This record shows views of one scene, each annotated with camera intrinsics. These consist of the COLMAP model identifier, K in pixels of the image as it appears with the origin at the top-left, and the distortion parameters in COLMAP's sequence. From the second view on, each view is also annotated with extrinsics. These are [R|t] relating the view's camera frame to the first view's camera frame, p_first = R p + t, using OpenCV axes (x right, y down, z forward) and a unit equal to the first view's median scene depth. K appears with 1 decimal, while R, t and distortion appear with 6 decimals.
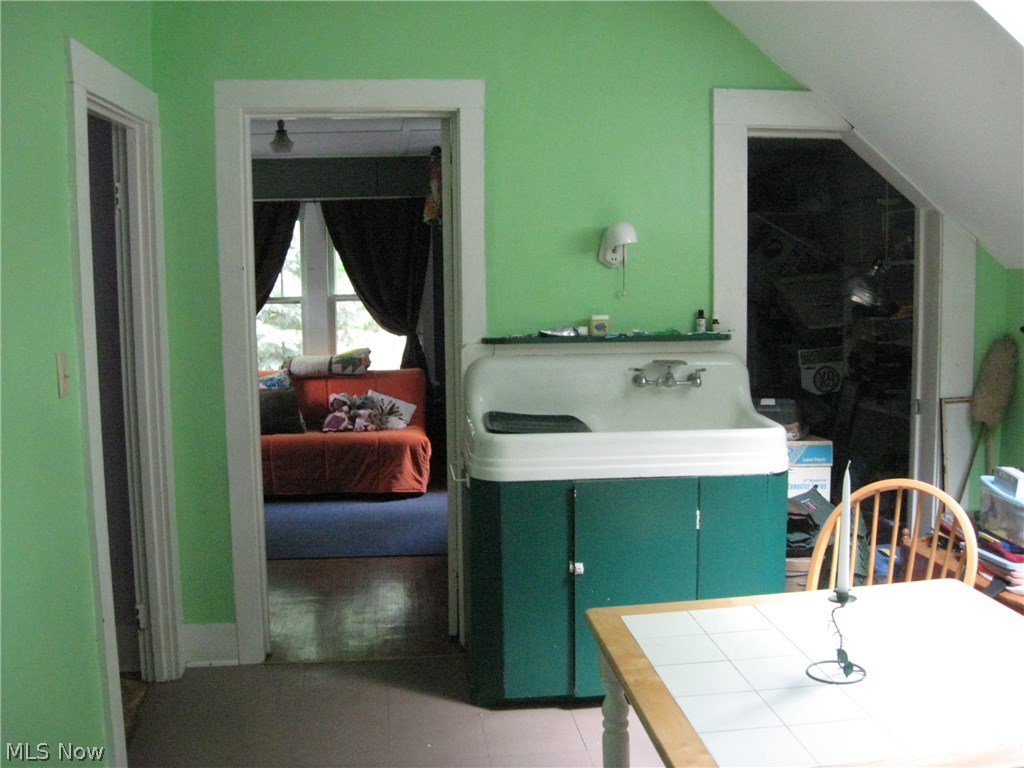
lens RADIAL K [[1036.0, 0, 510.8], [0, 1036.0, 388.4], [0, 0, 1]] dist [-0.119350, 0.000000]
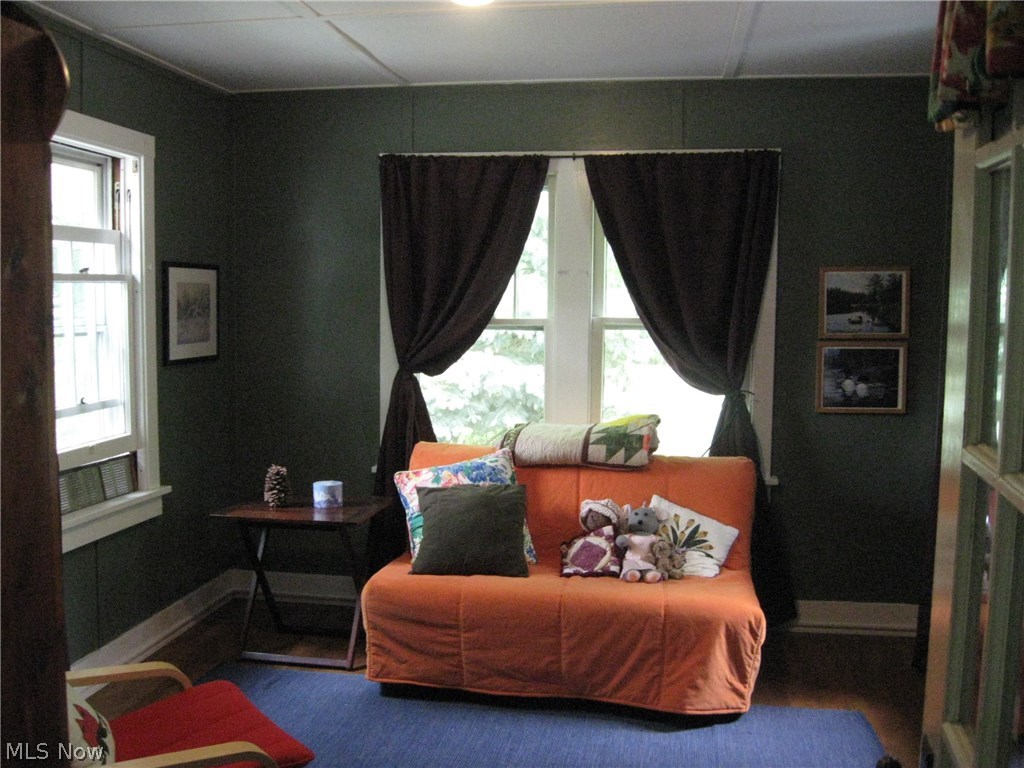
lens RADIAL K [[1036.0, 0, 507.9], [0, 1036.0, 381.7], [0, 0, 1]] dist [-0.119350, 0.000000]
pose [[0.960695, 0.049157, -0.273221, -0.064890], [-0.051156, 0.998691, -0.000194, -0.055577], [0.272853, 0.014163, 0.961951, 0.454437]]
